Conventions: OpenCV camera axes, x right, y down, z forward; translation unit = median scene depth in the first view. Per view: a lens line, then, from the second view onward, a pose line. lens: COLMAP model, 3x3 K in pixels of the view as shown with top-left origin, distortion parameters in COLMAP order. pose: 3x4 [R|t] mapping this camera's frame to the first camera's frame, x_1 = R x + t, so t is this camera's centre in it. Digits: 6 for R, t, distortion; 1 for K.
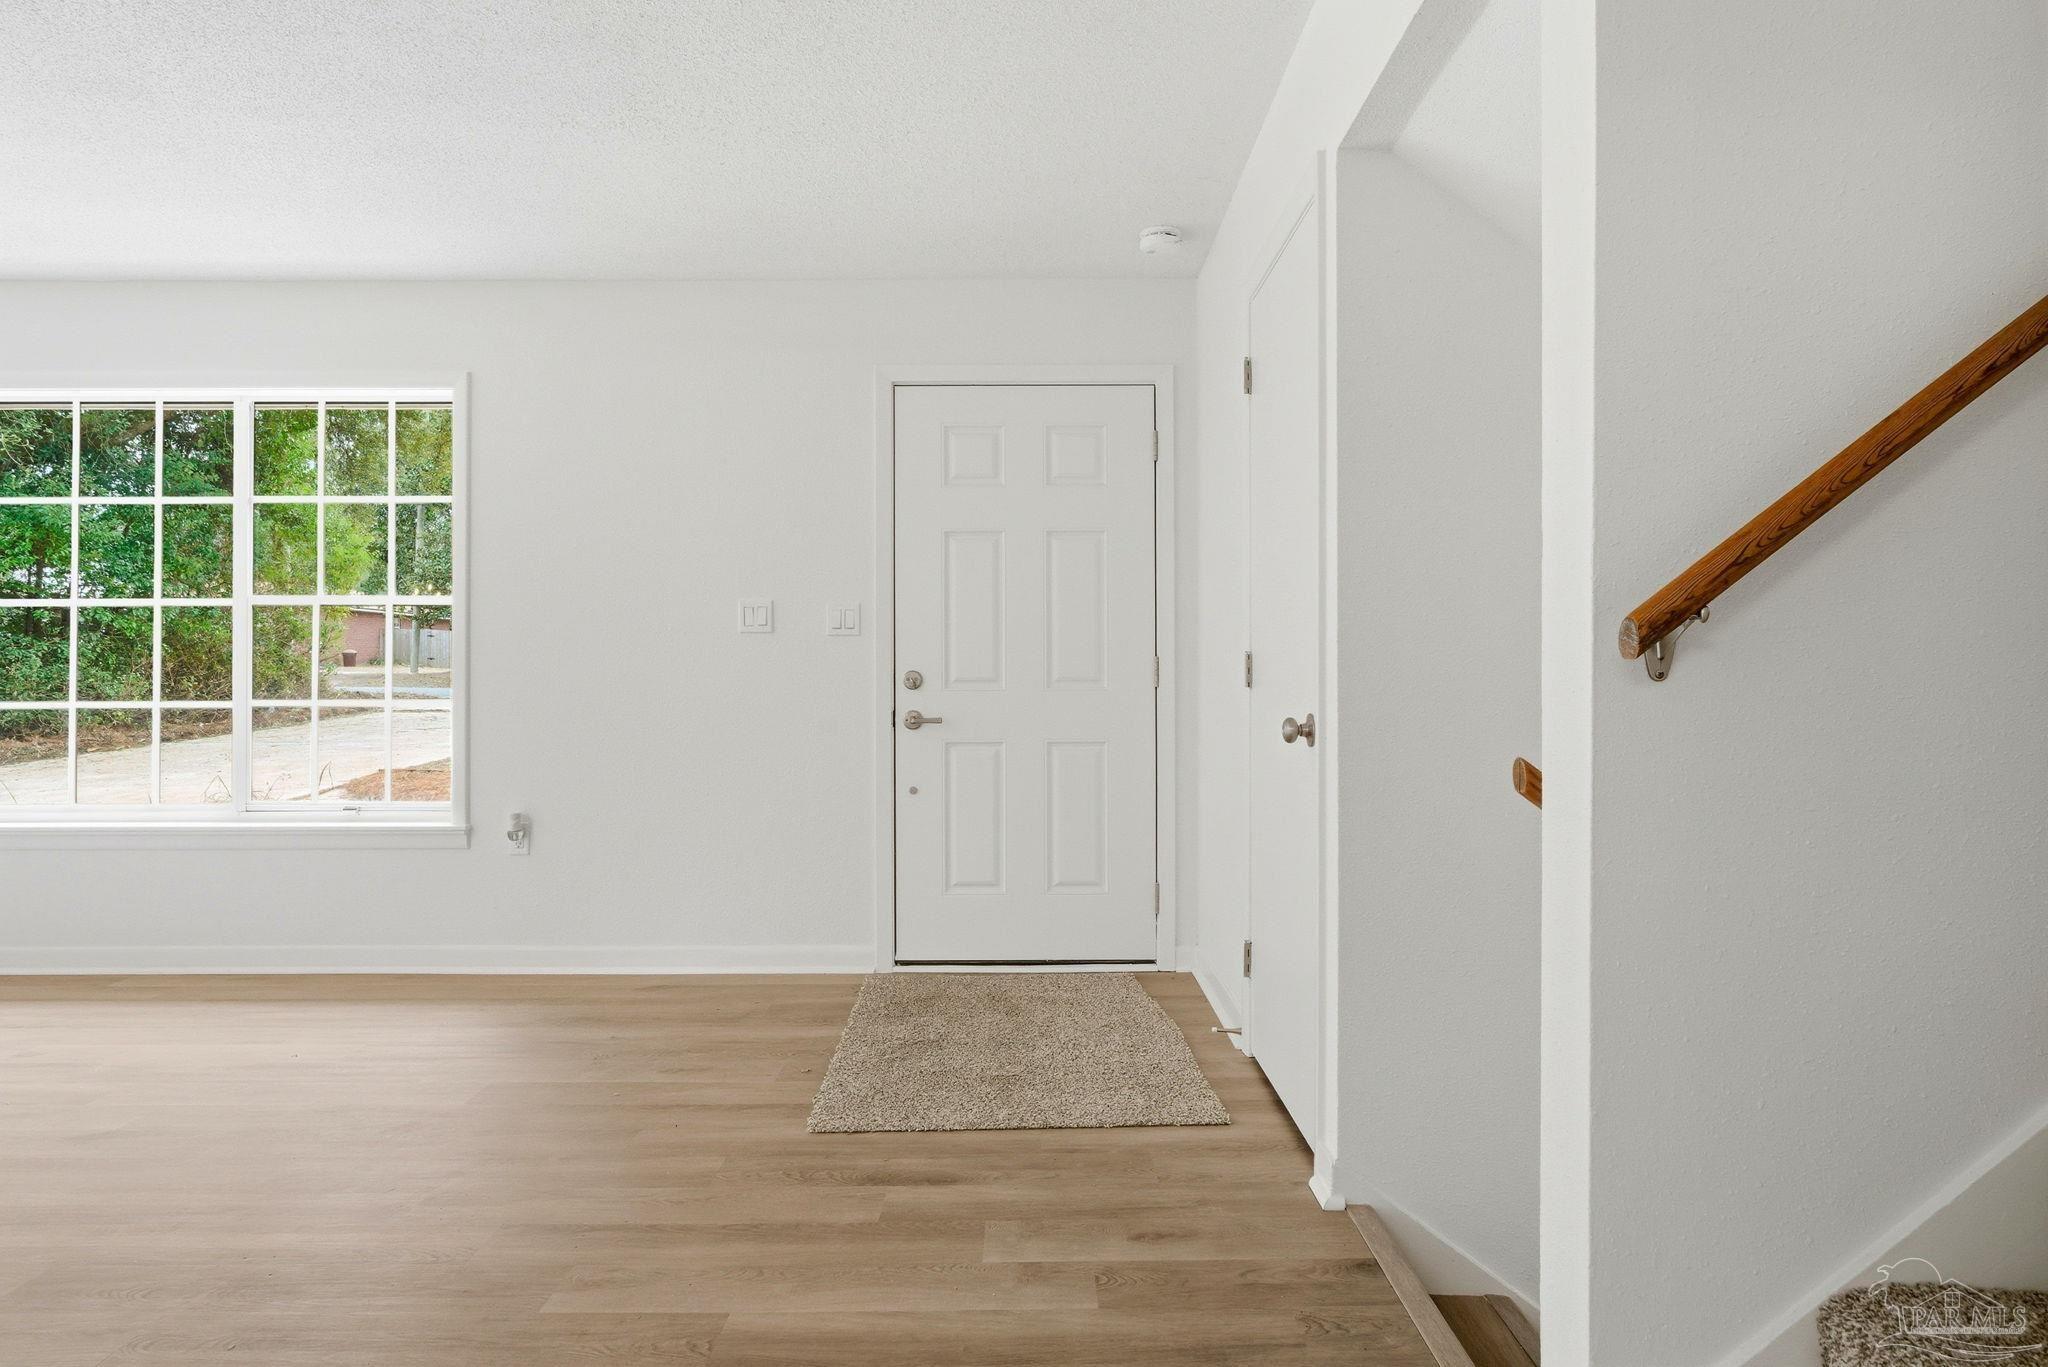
lens RADIAL K [[1158.9, 0, 1039.2], [0, 1158.9, 672.3], [0, 0, 1]] dist [0.006785, -0.002755]
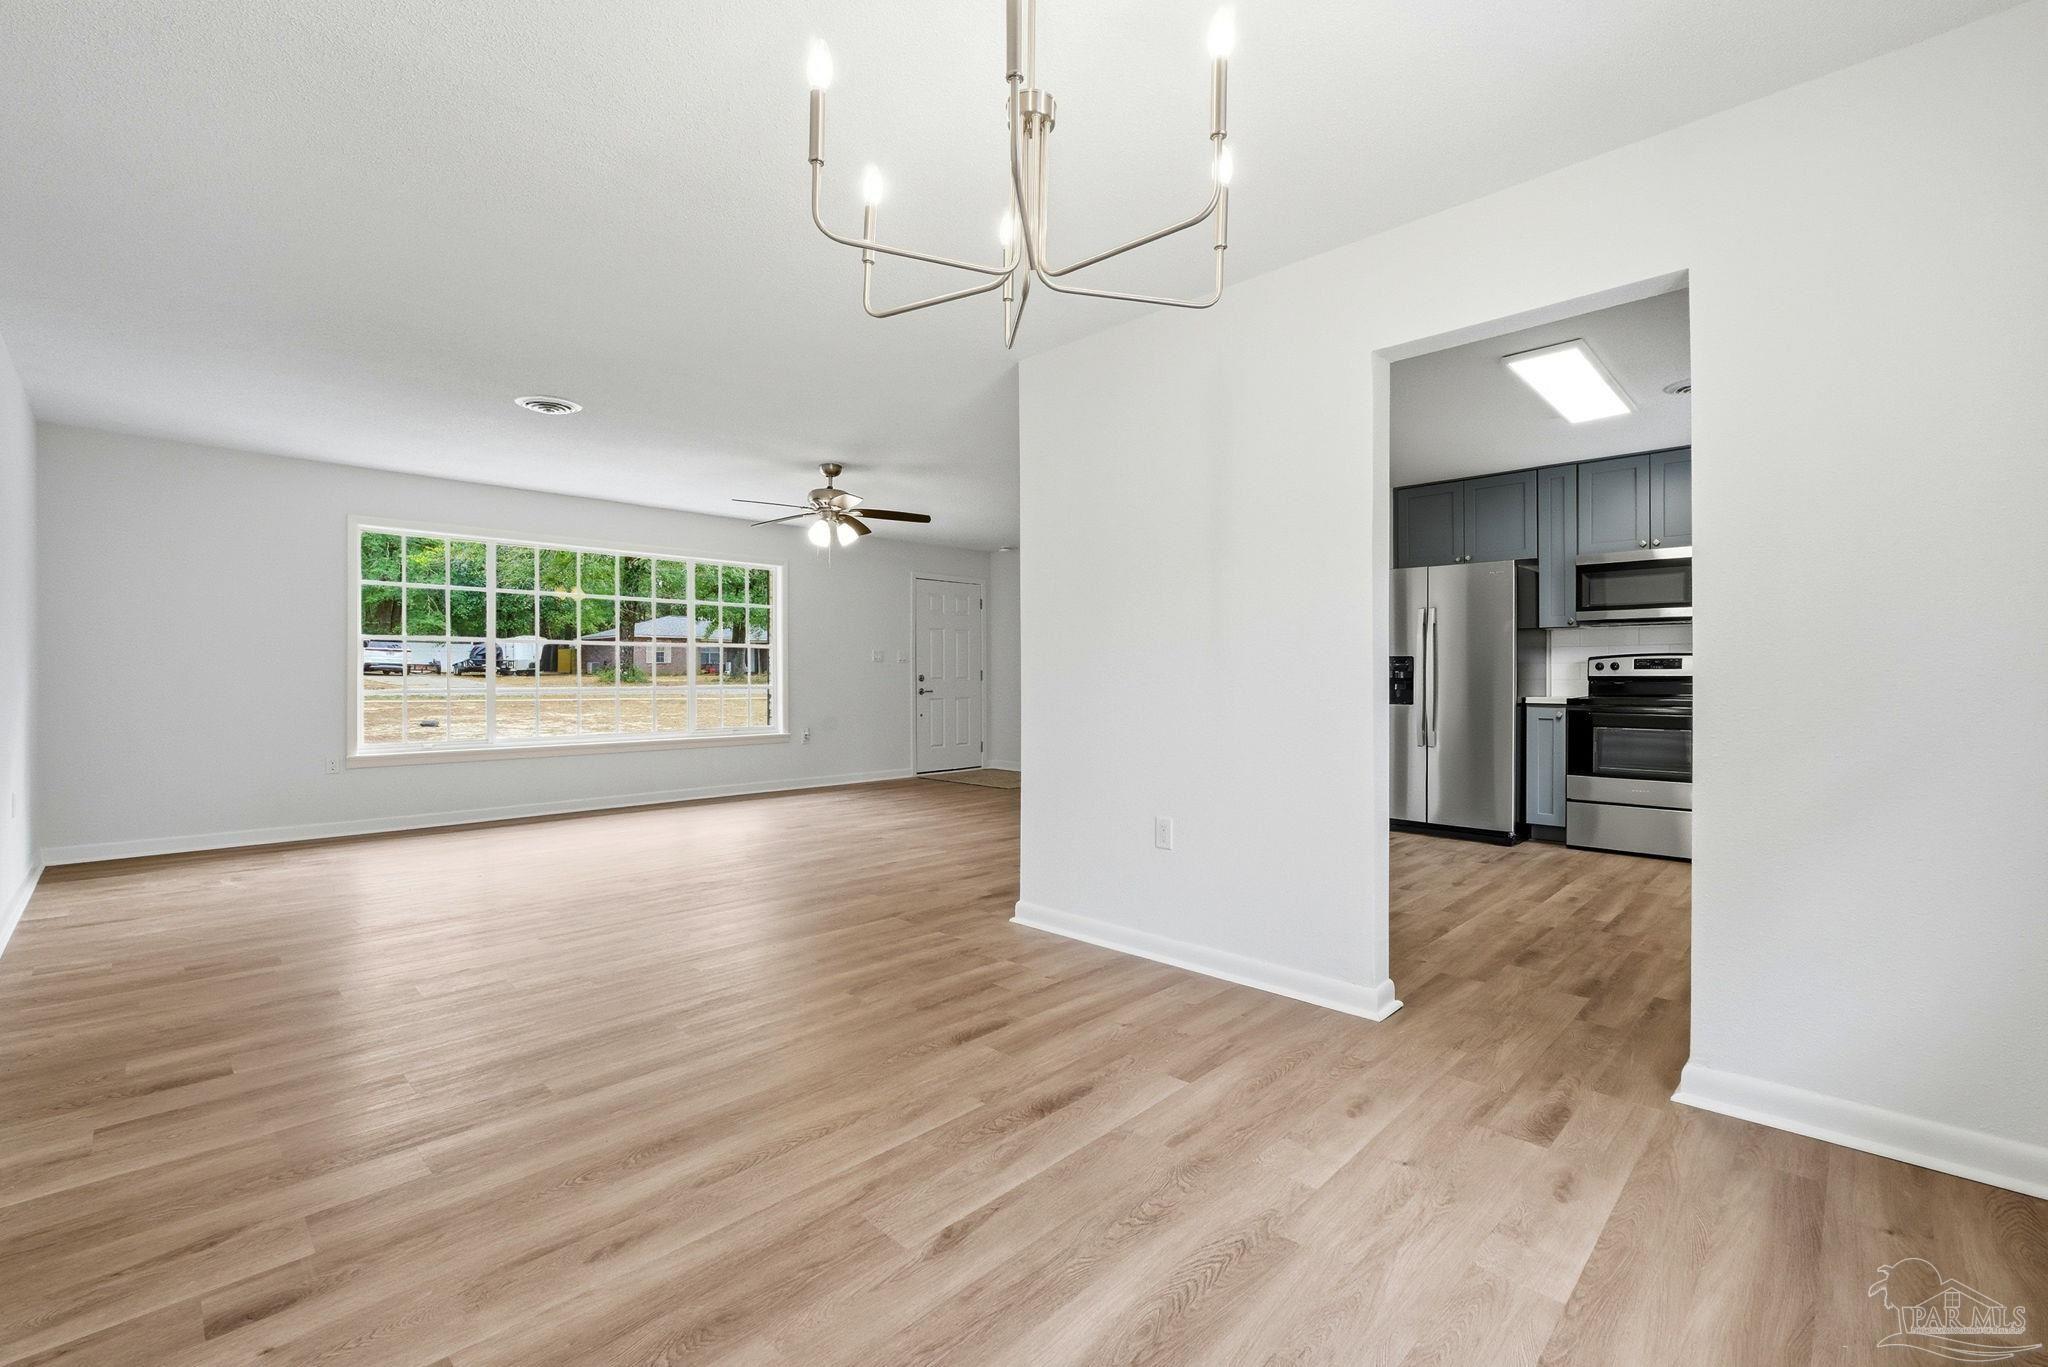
lens RADIAL K [[877.4, 0, 1036.4], [0, 877.4, 675.2], [0, 0, 1]] dist [-0.015162, 0.006023]
pose [[0.698877, -0.000146, 0.715242, -1.613835], [0.000506, 1.000000, -0.000290, -0.000106], [-0.715242, 0.000564, 0.698877, -0.831246]]
